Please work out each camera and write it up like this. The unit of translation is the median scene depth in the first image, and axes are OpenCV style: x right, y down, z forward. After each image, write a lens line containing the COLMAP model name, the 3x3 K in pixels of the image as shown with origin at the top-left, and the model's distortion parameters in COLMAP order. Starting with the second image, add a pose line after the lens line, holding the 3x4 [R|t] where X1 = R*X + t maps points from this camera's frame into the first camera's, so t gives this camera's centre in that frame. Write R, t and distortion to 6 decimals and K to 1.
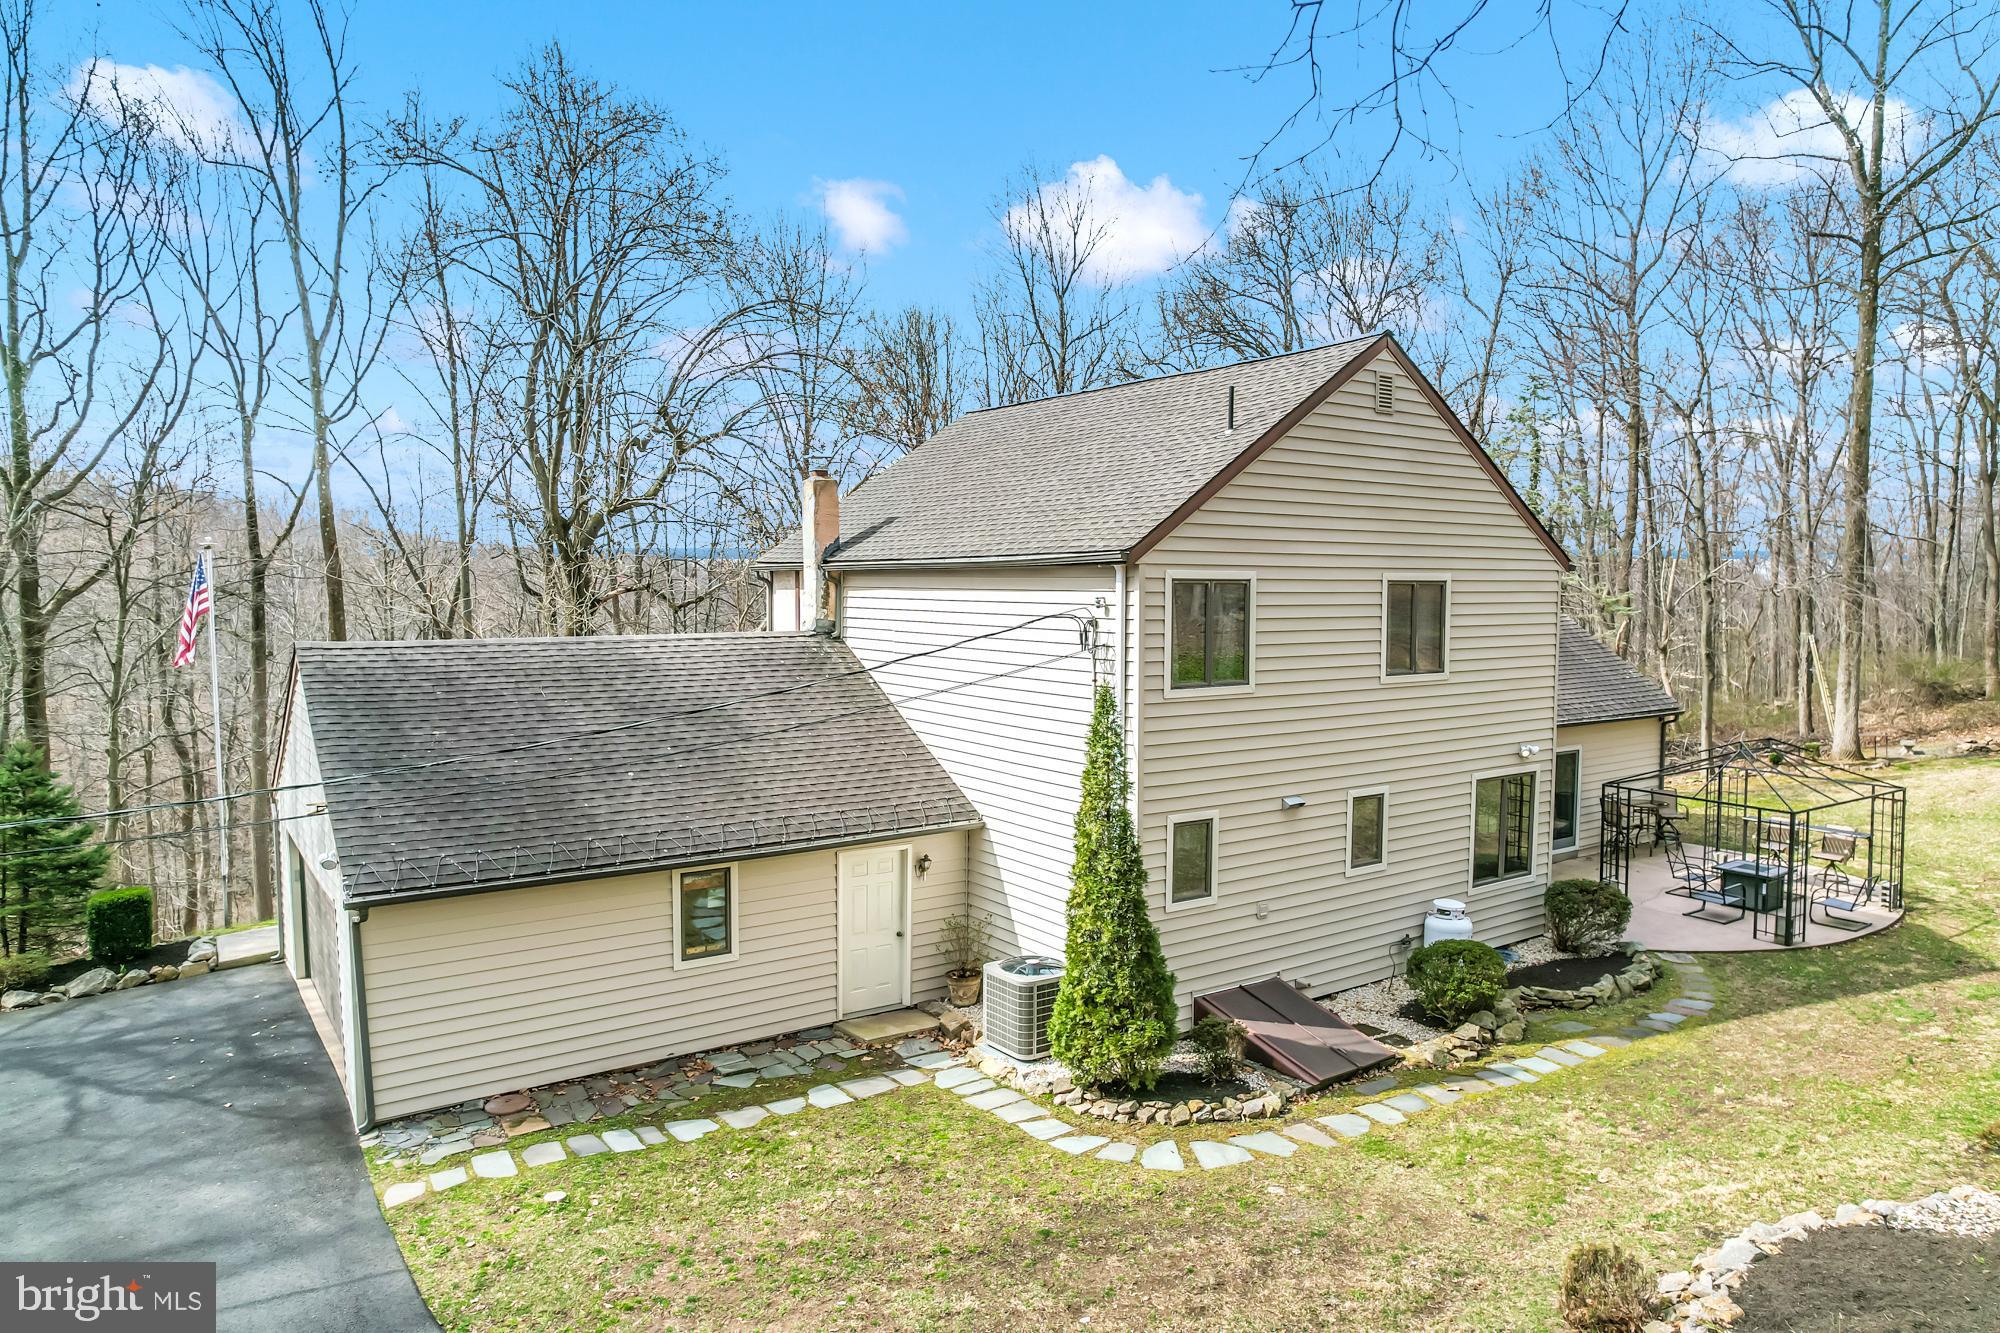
lens RADIAL K [[1322.5, 0, 1002.7], [0, 1322.5, 624.1], [0, 0, 1]] dist [-0.084549, 0.064611]
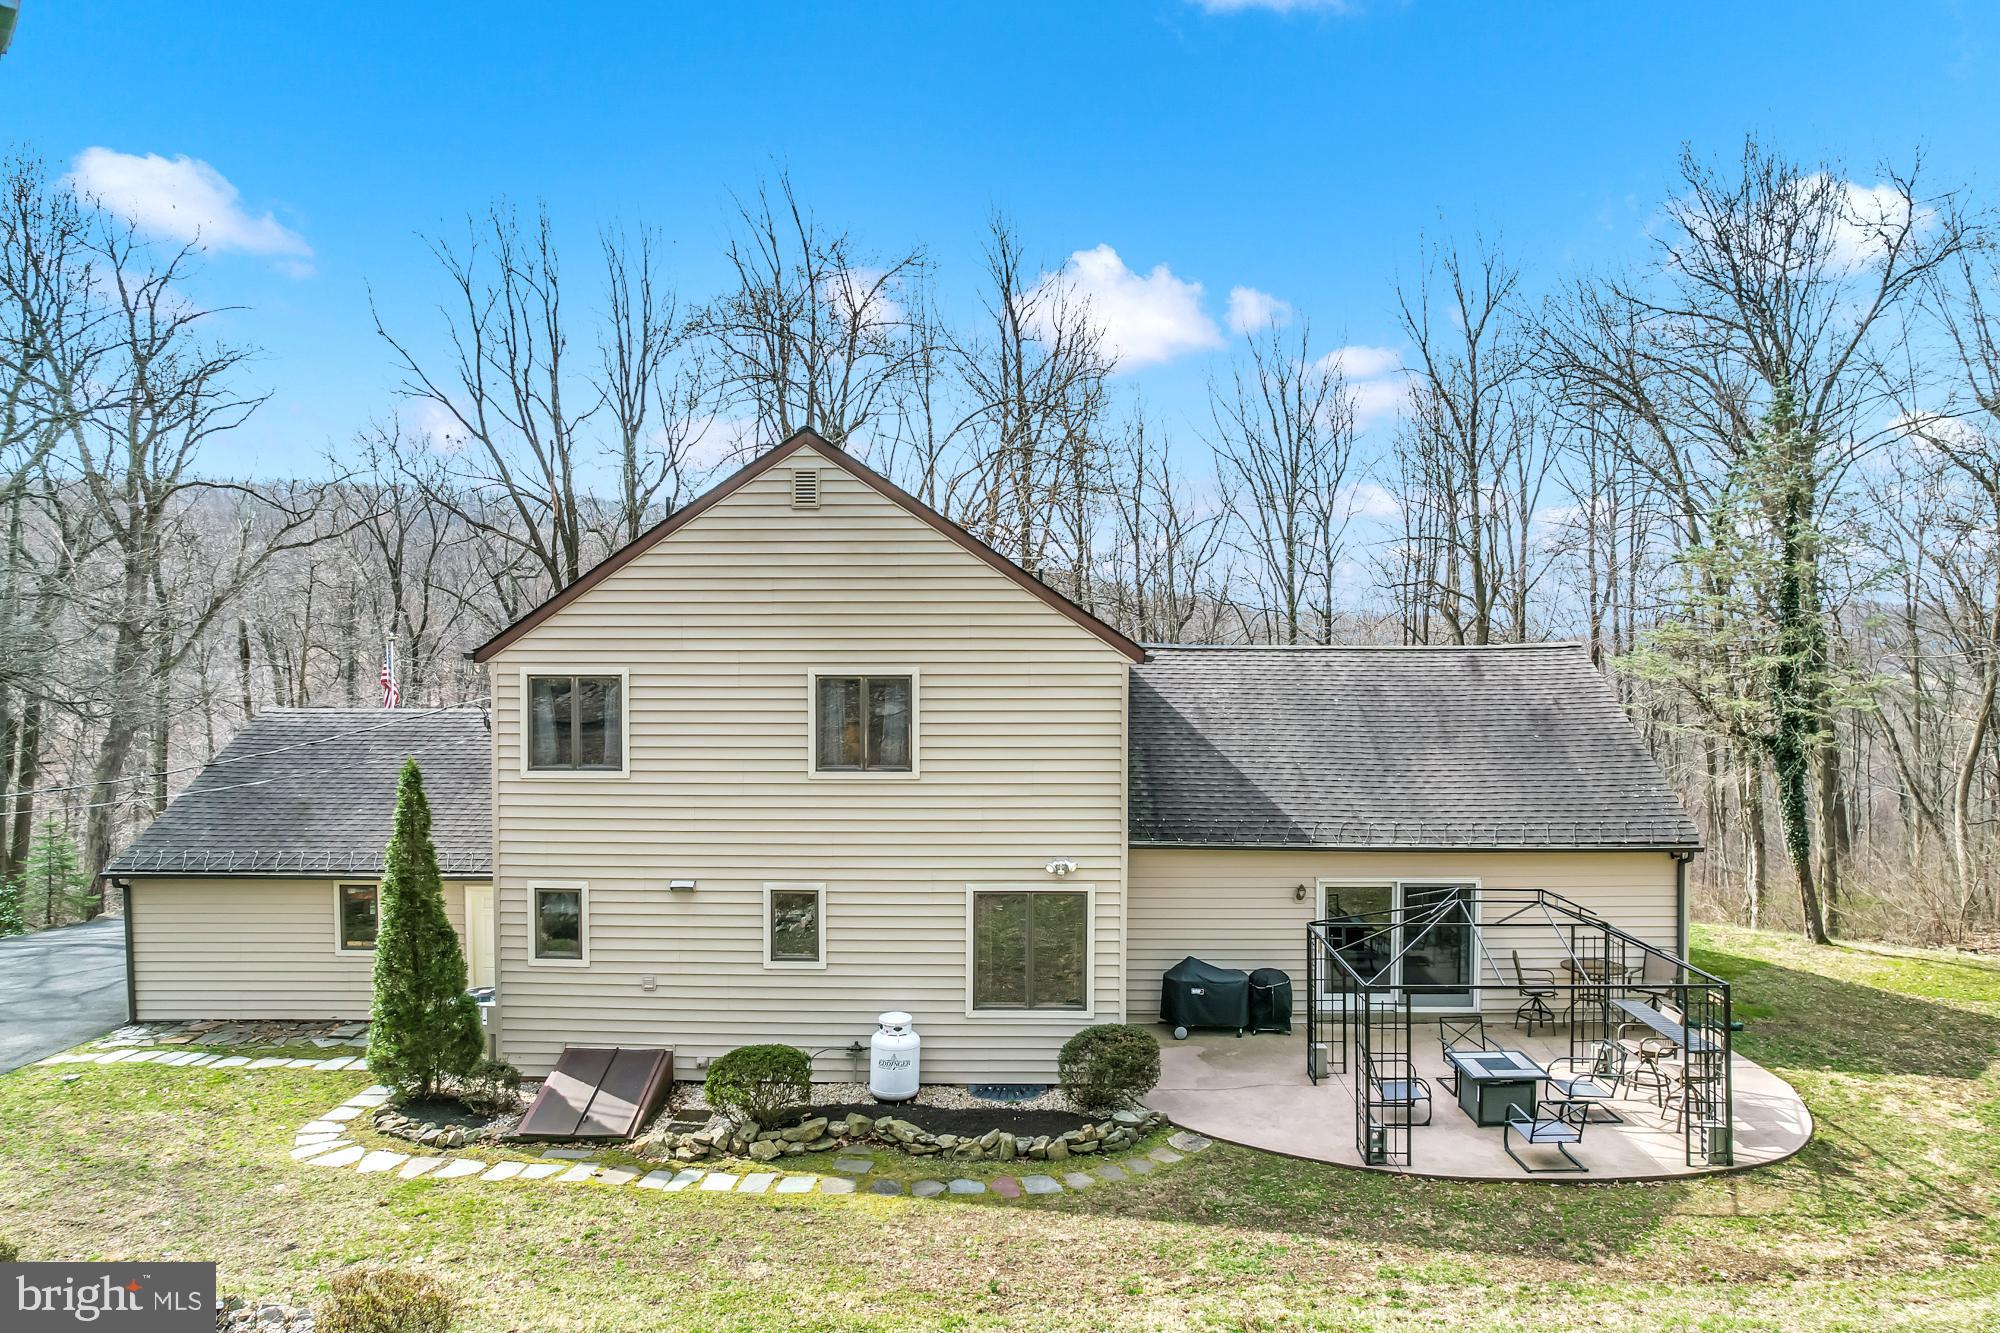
lens RADIAL K [[1273.7, 0, 1017.4], [0, 1273.7, 645.1], [0, 0, 1]] dist [-0.068829, 0.055331]
pose [[0.806686, -0.006899, -0.590940, 1.079491], [-0.019391, 0.999084, -0.038134, -0.024468], [0.590662, 0.042221, 0.805814, 0.342993]]
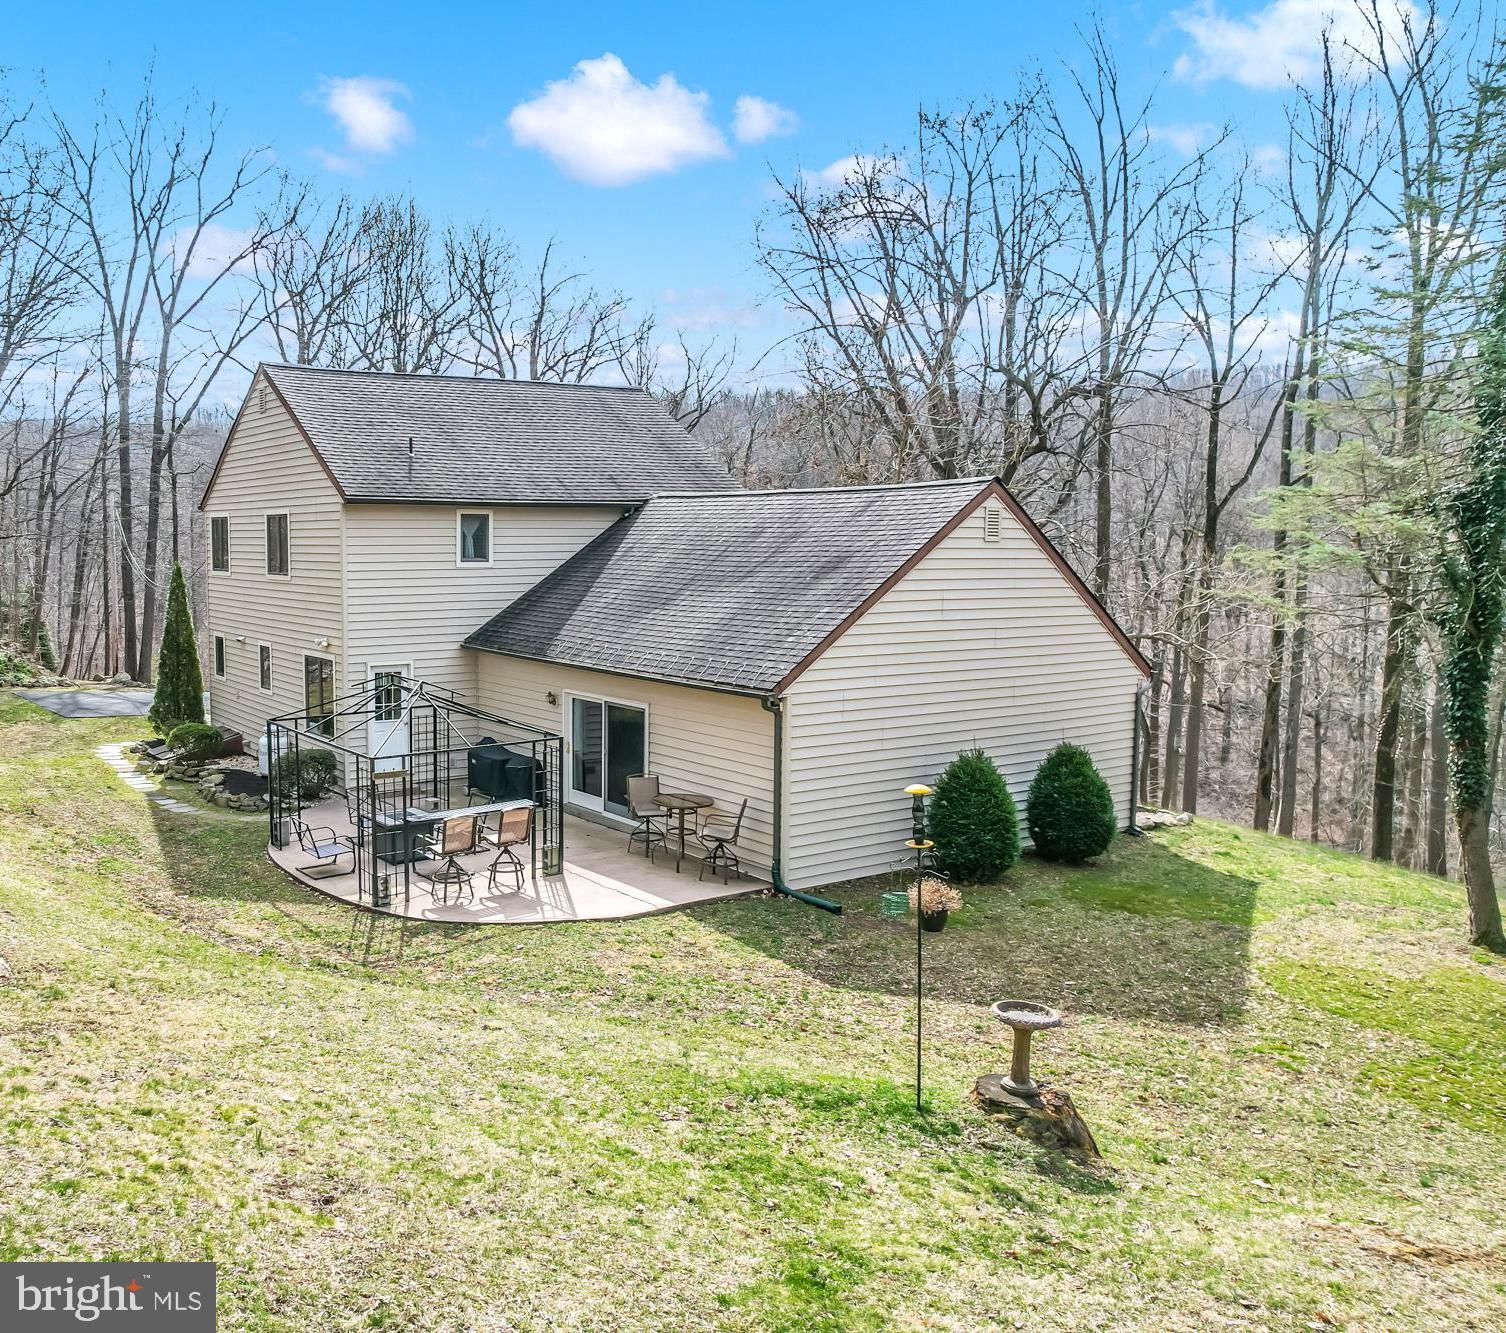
lens RADIAL K [[1272.3, 0, 547.3], [0, 1272.3, 666.7], [0, 0, 1]] dist [-0.130060, 0.000644]
pose [[-0.060459, 0.099838, -0.993165, 2.022804], [-0.032355, 0.994266, 0.101918, -0.021036], [0.997646, 0.038296, -0.056882, 1.583878]]
